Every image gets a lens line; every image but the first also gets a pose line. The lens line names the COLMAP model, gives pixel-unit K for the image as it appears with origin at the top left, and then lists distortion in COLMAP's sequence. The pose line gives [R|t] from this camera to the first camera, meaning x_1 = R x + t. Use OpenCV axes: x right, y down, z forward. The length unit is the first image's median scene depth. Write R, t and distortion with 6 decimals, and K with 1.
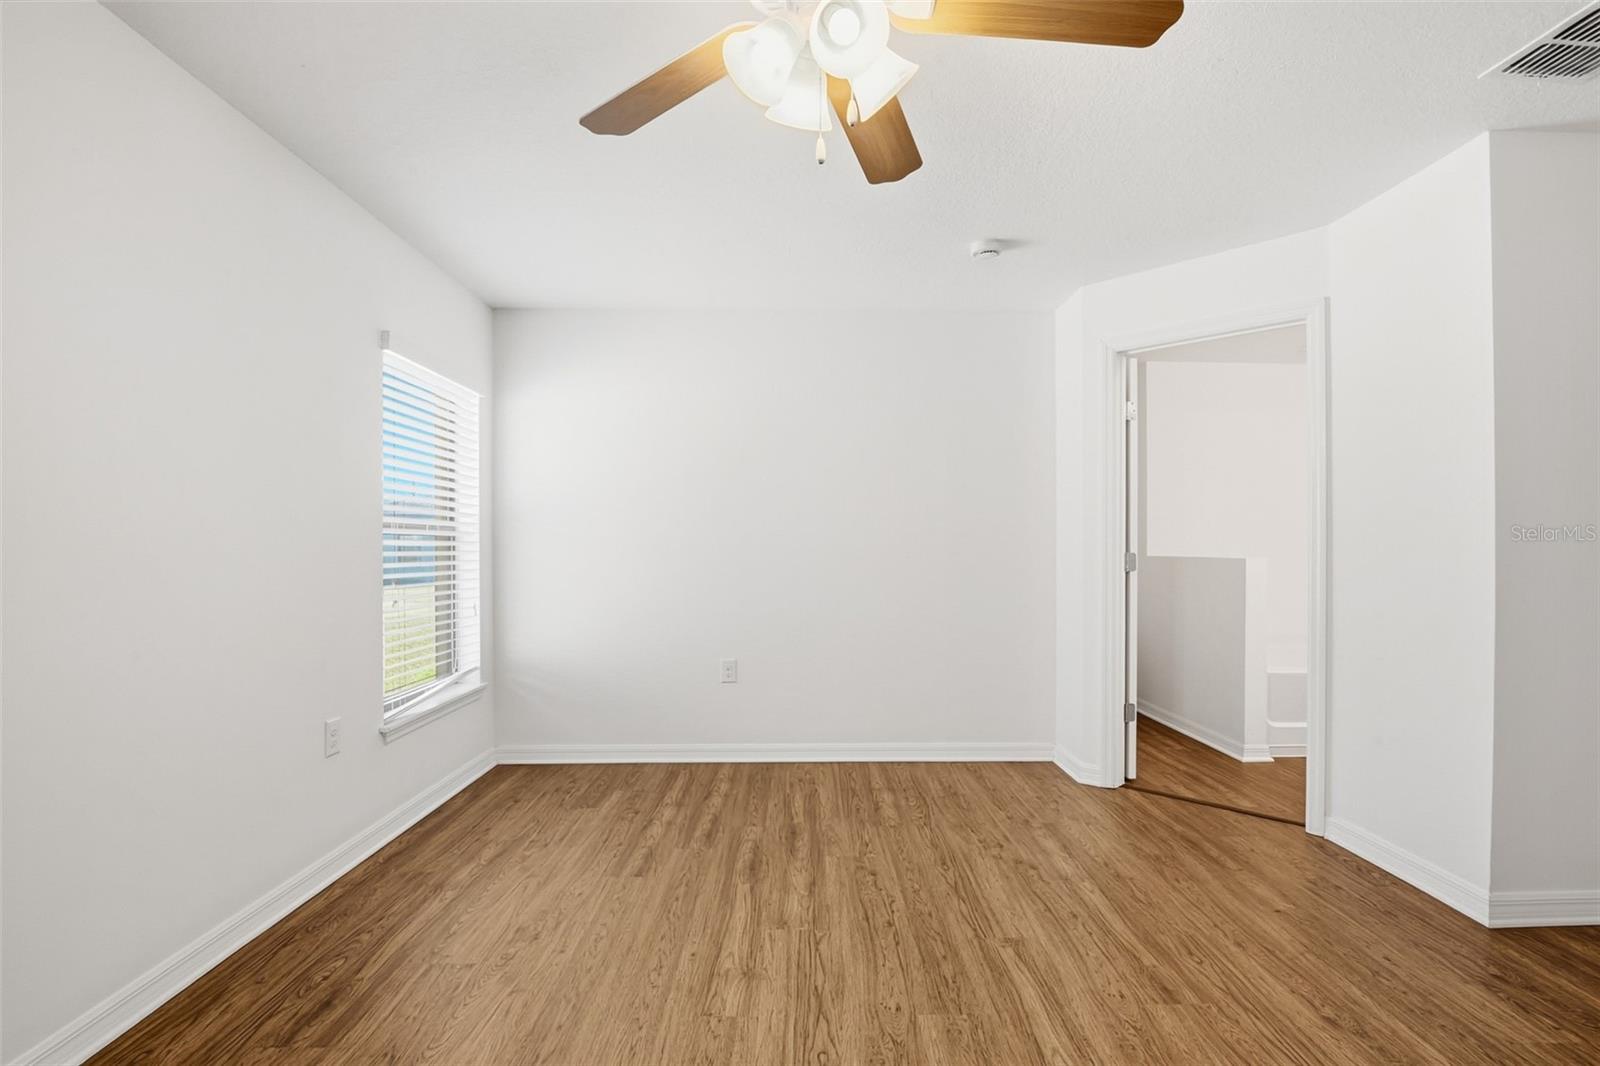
lens RADIAL K [[744.2, 0, 801.5], [0, 744.2, 542.3], [0, 0, 1]] dist [-0.030724, 0.009048]
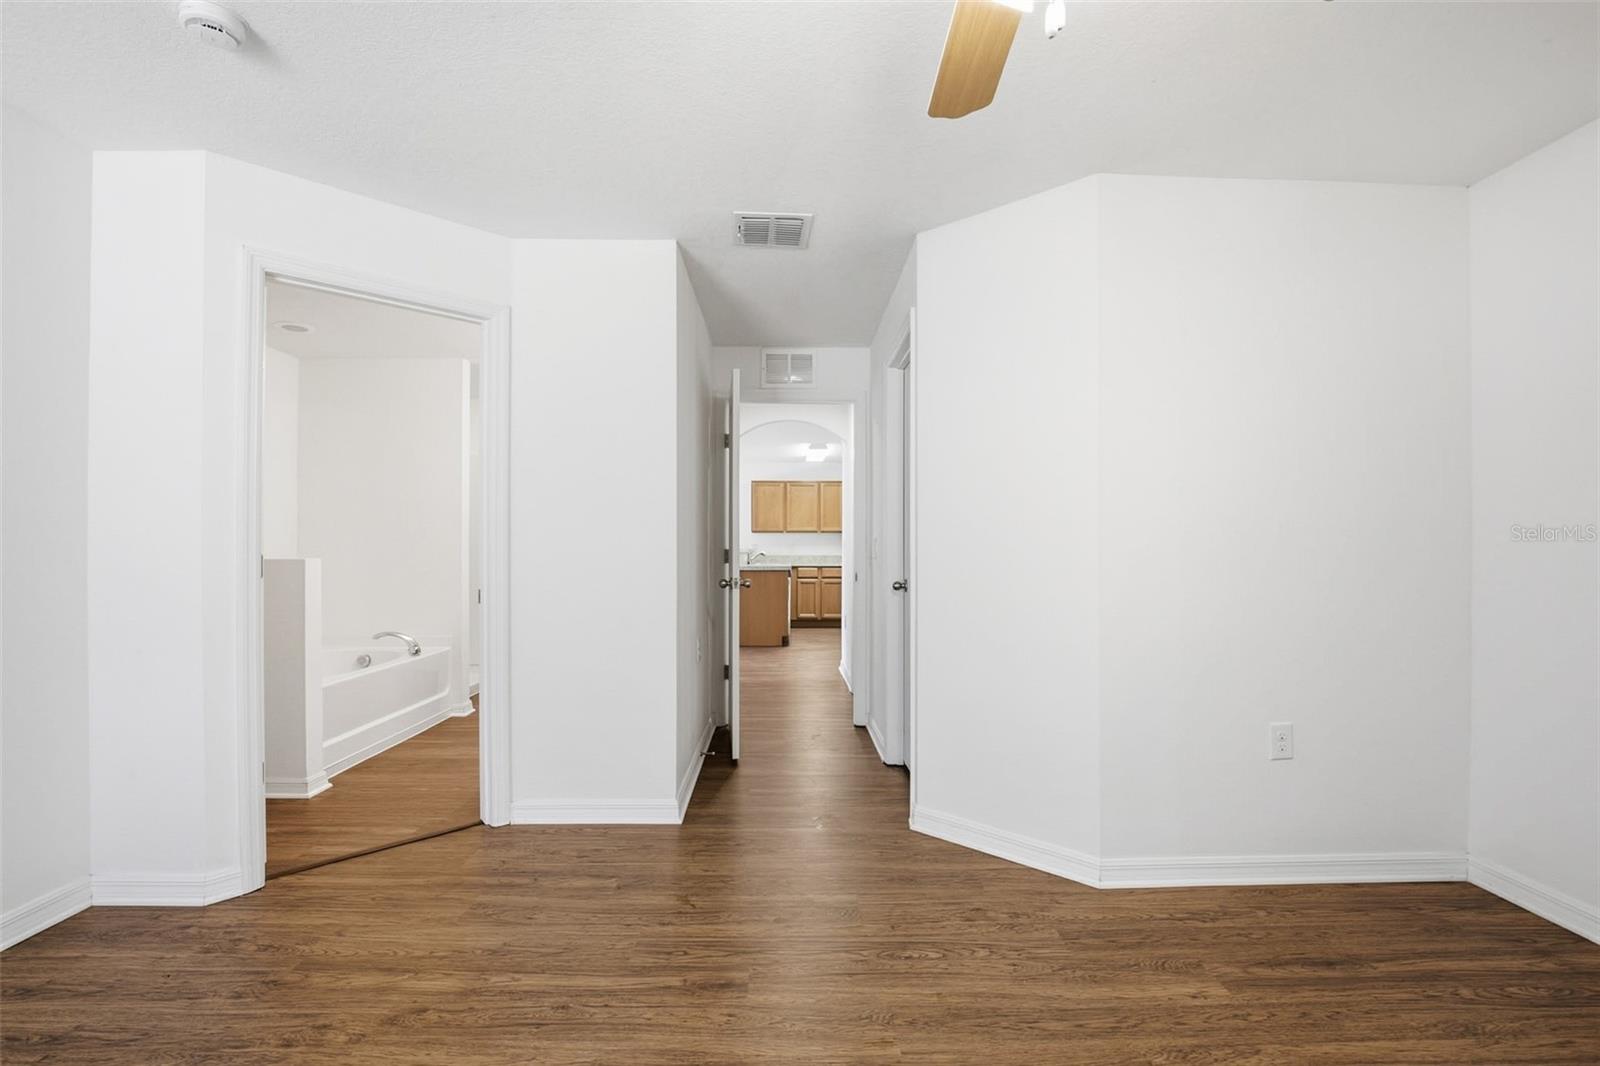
lens RADIAL K [[744.2, 0, 801.5], [0, 744.2, 542.3], [0, 0, 1]] dist [-0.030724, 0.009048]
pose [[-0.011367, 0.003276, 0.999930, -0.337614], [-0.009965, 0.999945, -0.003390, 0.000479], [-0.999886, -0.010003, -0.011334, 0.587030]]
